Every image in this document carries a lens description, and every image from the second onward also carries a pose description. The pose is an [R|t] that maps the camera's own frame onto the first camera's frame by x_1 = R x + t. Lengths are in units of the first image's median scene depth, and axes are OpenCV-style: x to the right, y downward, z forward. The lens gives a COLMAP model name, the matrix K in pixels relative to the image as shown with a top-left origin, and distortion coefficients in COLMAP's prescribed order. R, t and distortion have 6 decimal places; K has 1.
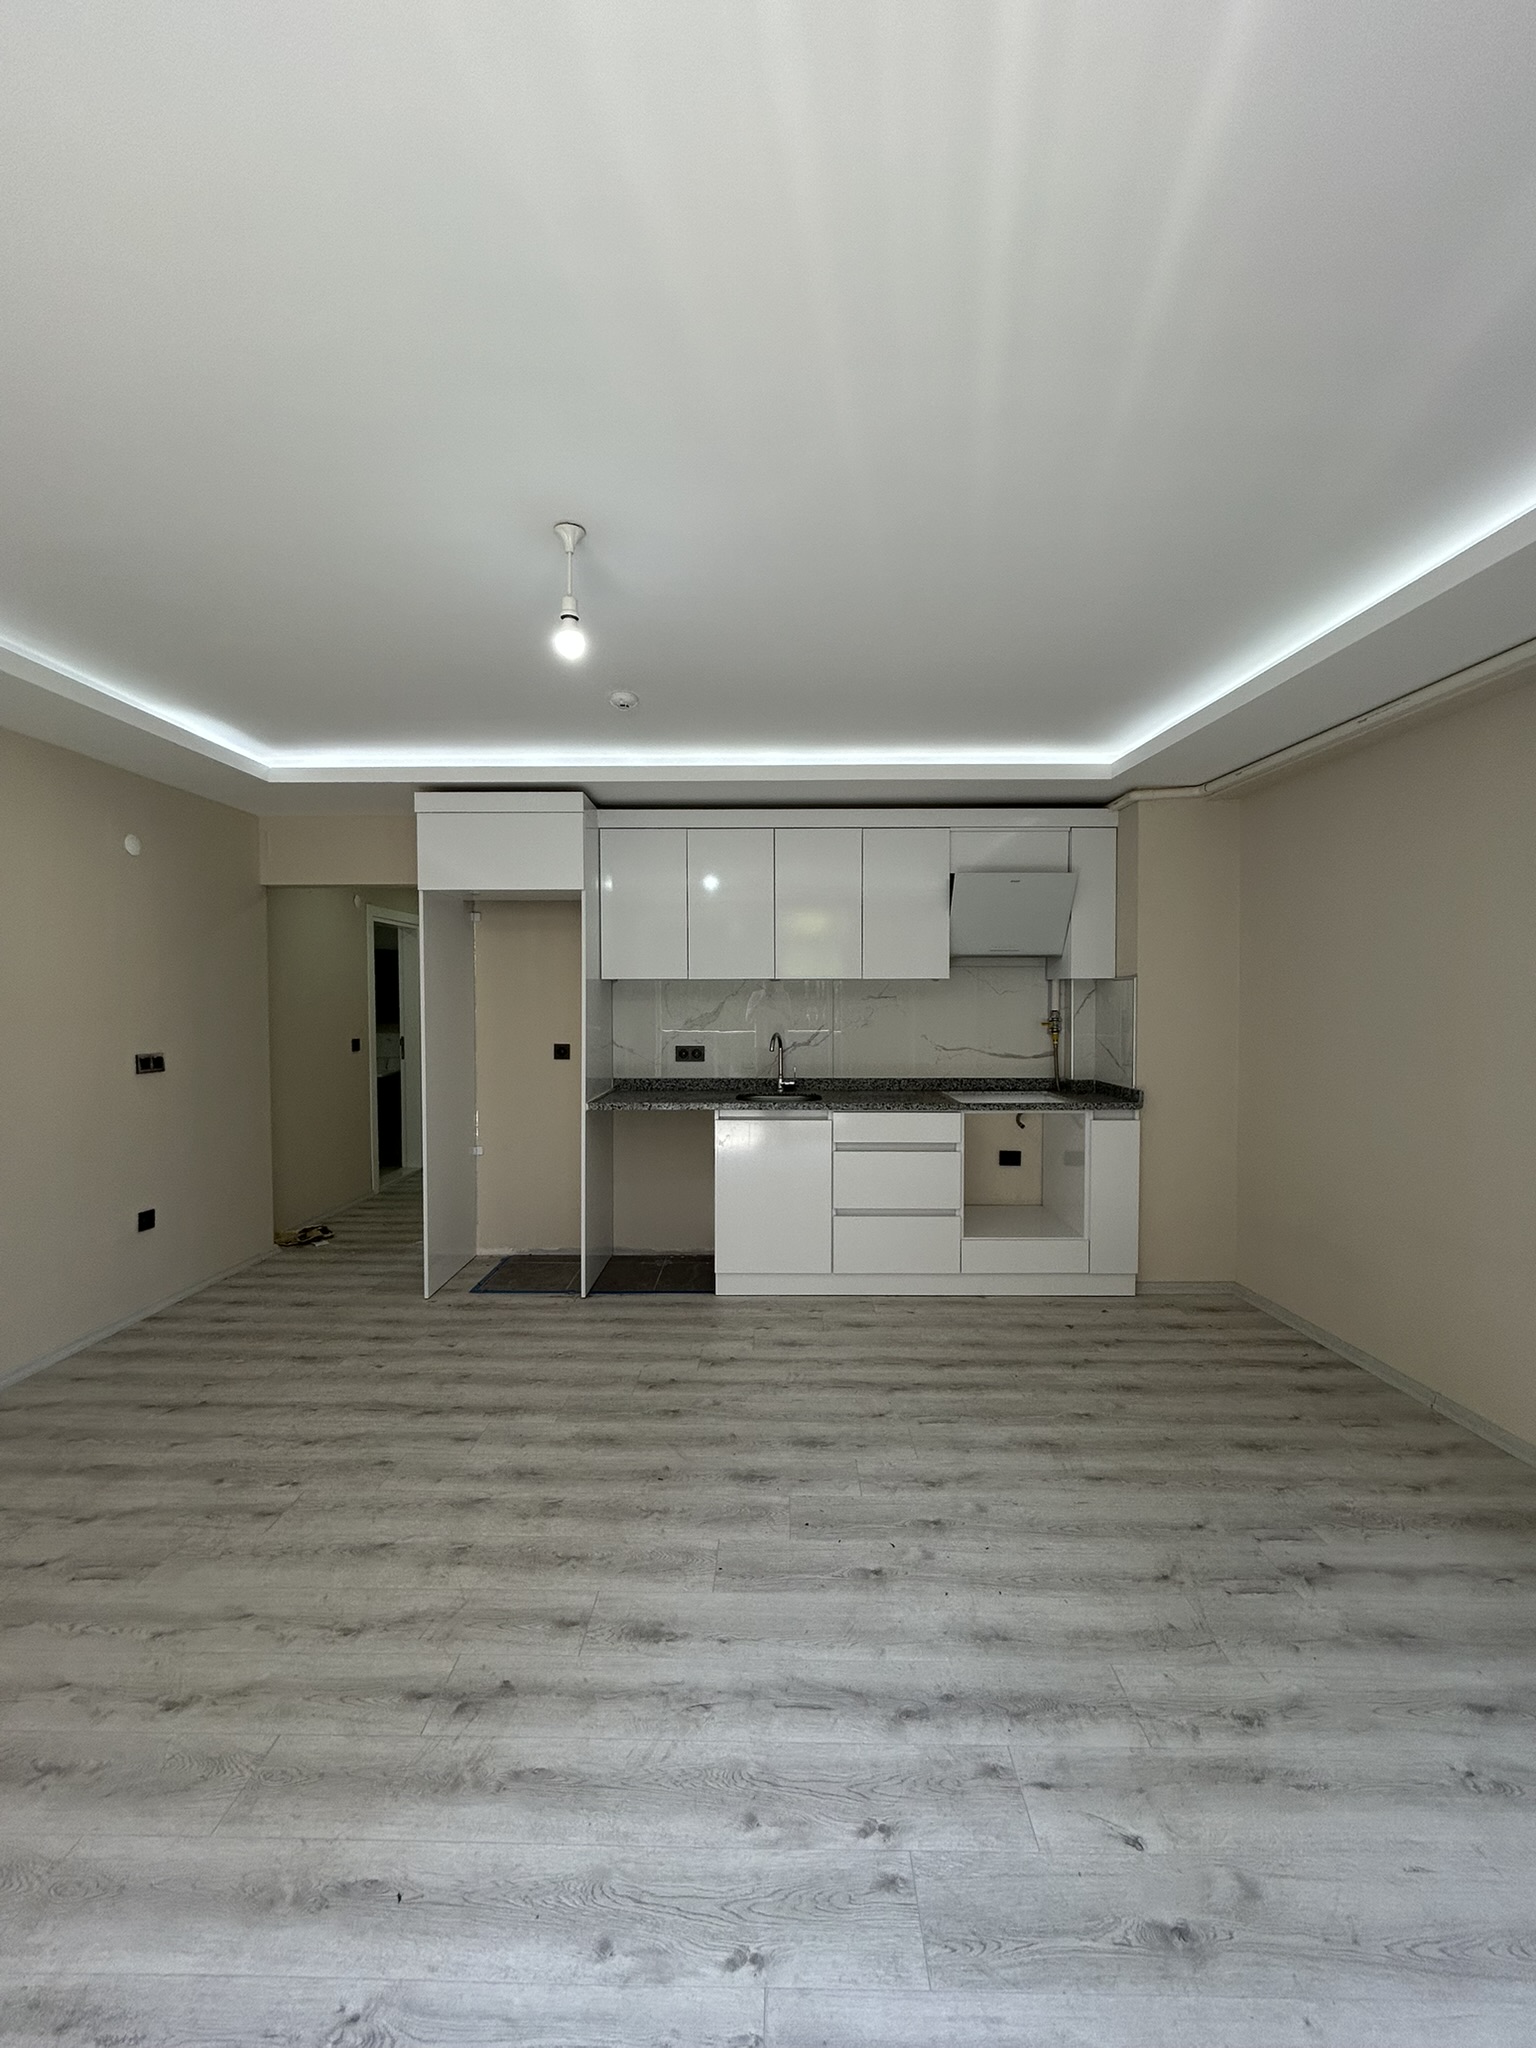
lens RADIAL K [[822.4, 0, 769.7], [0, 822.4, 1025.2], [0, 0, 1]] dist [-0.001836, 0.001476]
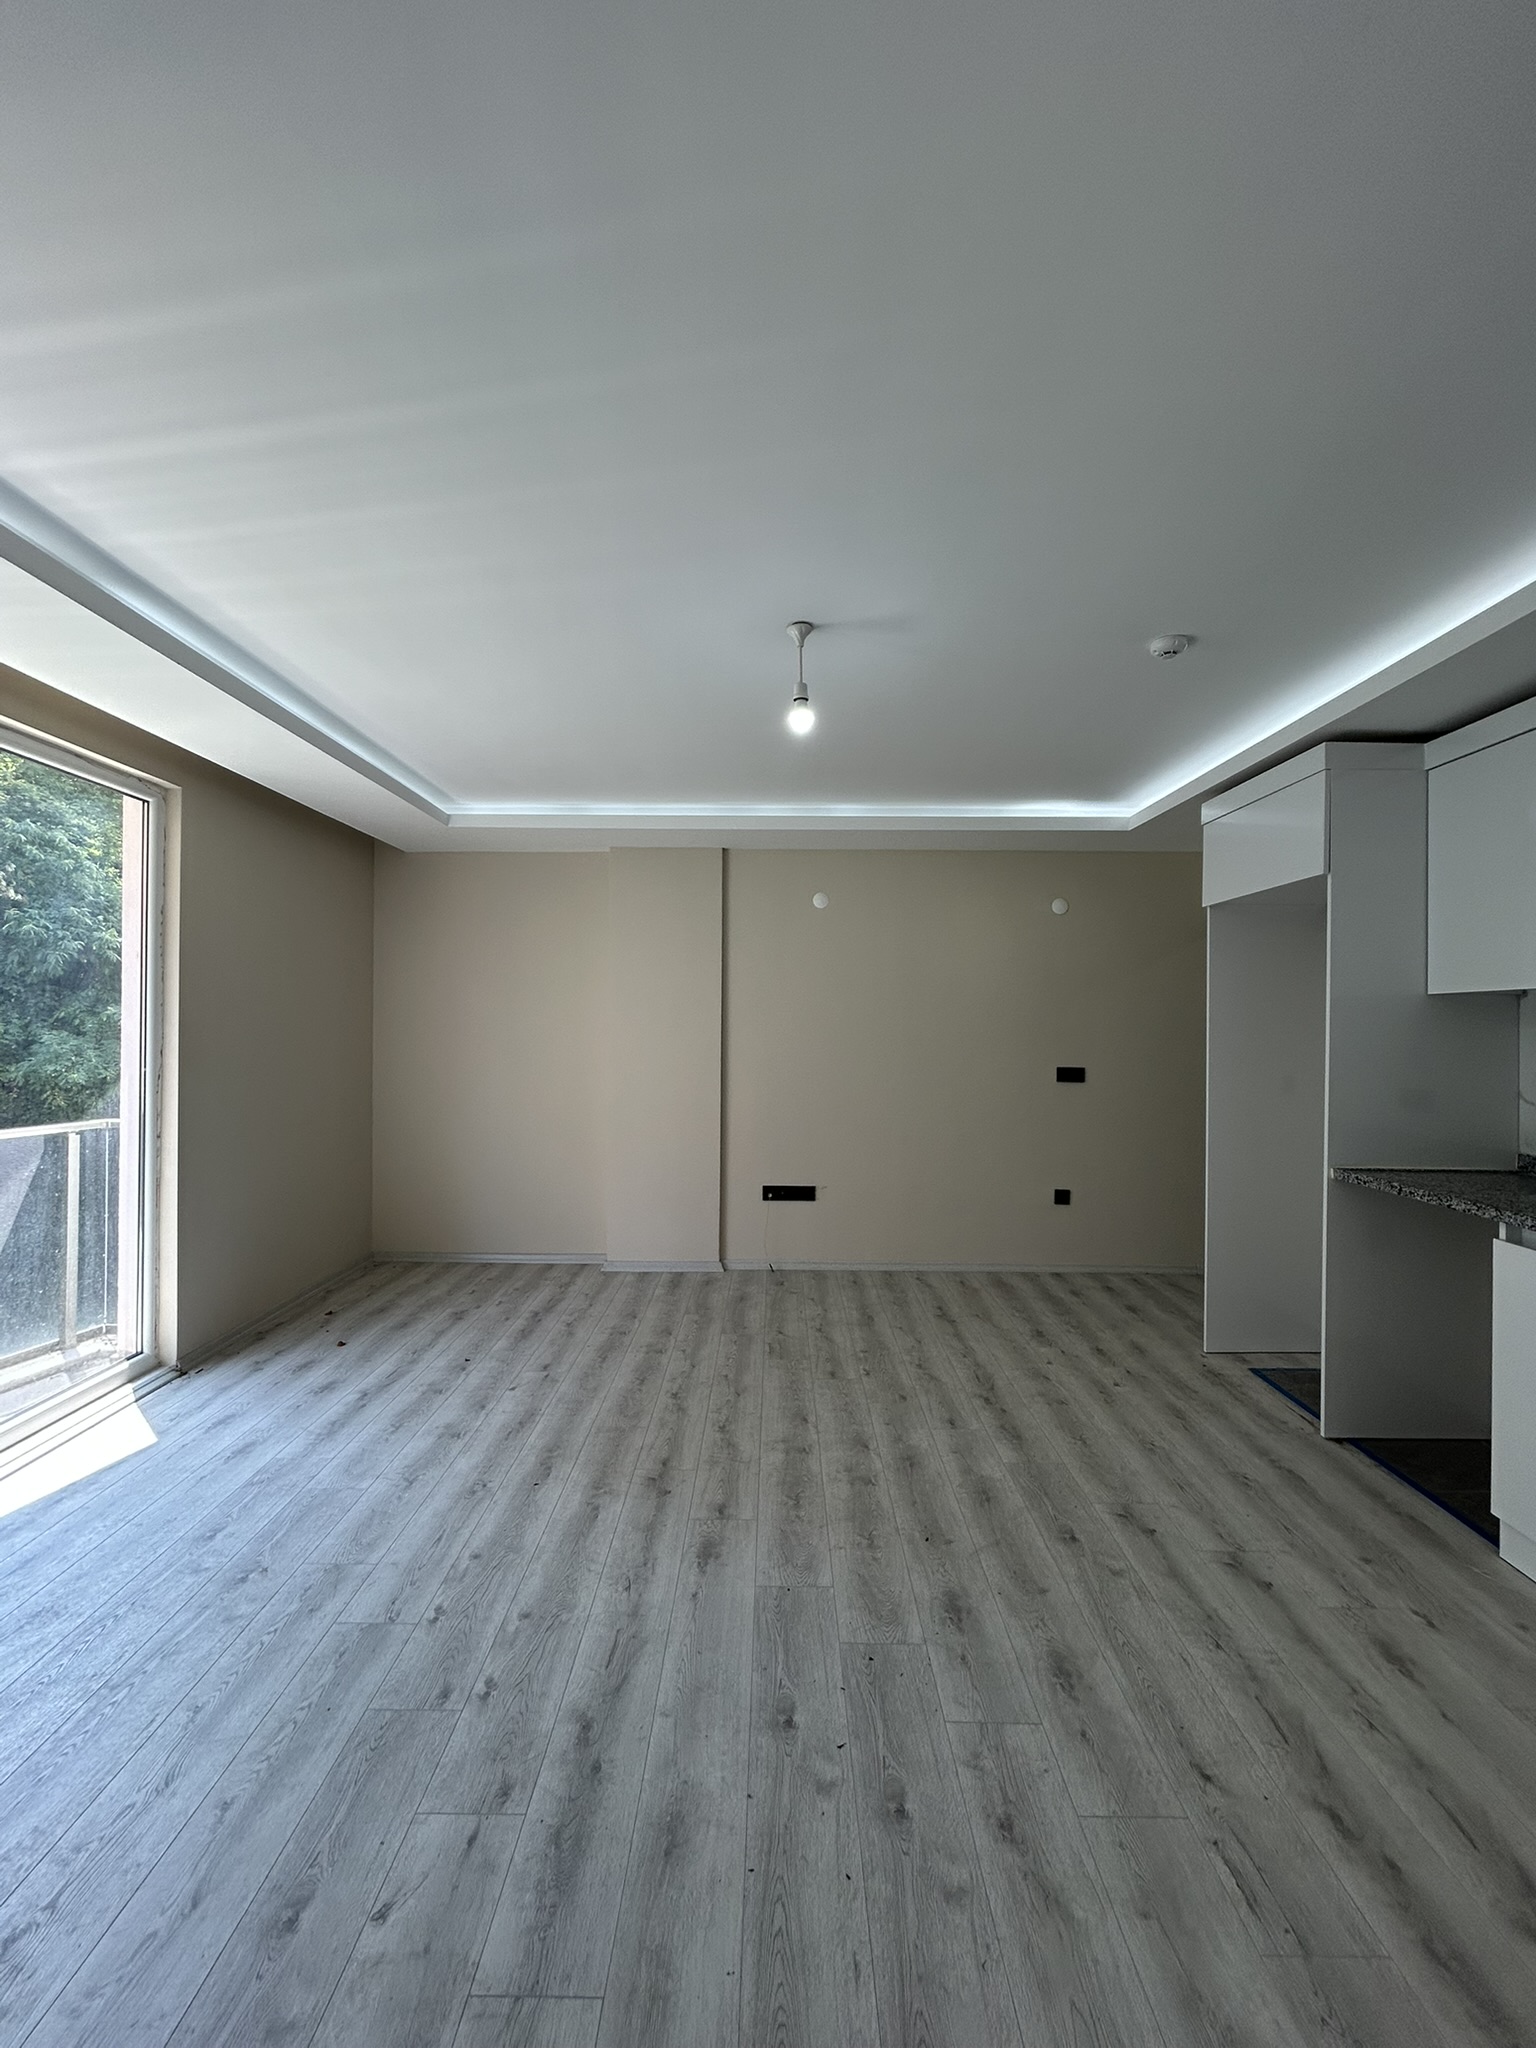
lens RADIAL K [[822.4, 0, 770.0], [0, 822.4, 1025.5], [0, 0, 1]] dist [-0.001836, 0.001476]
pose [[0.008760, -0.001533, -0.999960, 0.585724], [-0.039526, 0.999217, -0.001878, -0.010531], [0.999180, 0.039541, 0.008693, 0.590904]]
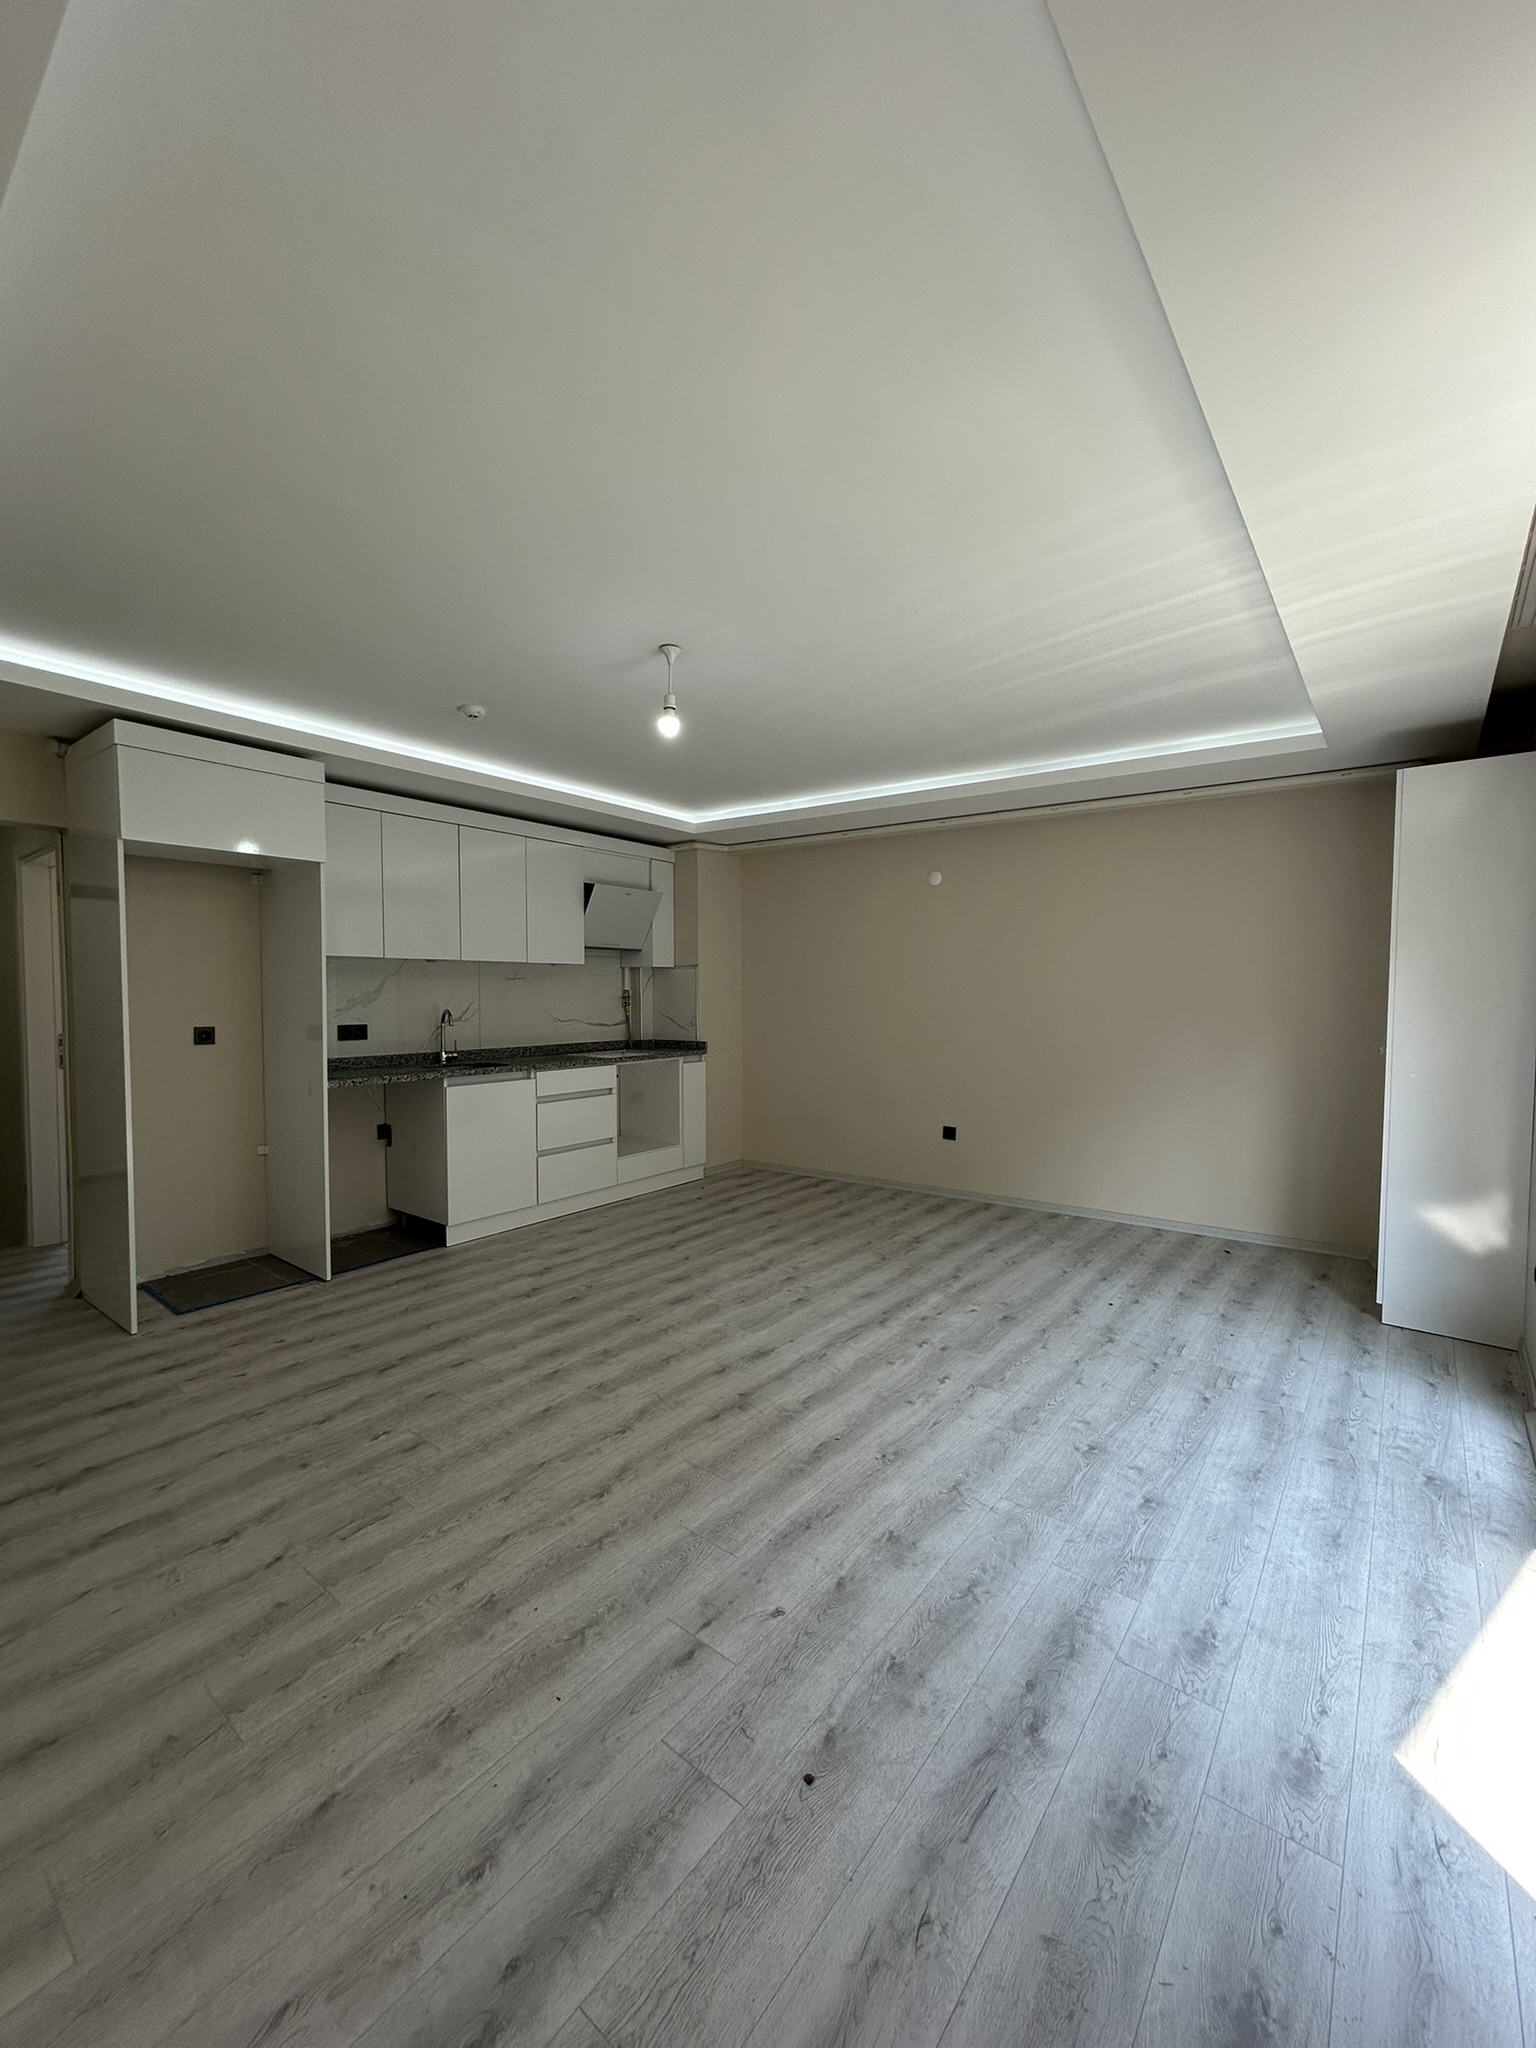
lens RADIAL K [[822.4, 0, 767.6], [0, 822.4, 1023.9], [0, 0, 1]] dist [-0.001836, 0.001476]
pose [[0.608702, -0.030315, 0.792819, -0.804420], [0.025259, 0.999504, 0.018825, 0.025460], [-0.792997, 0.008567, 0.609166, -0.014327]]
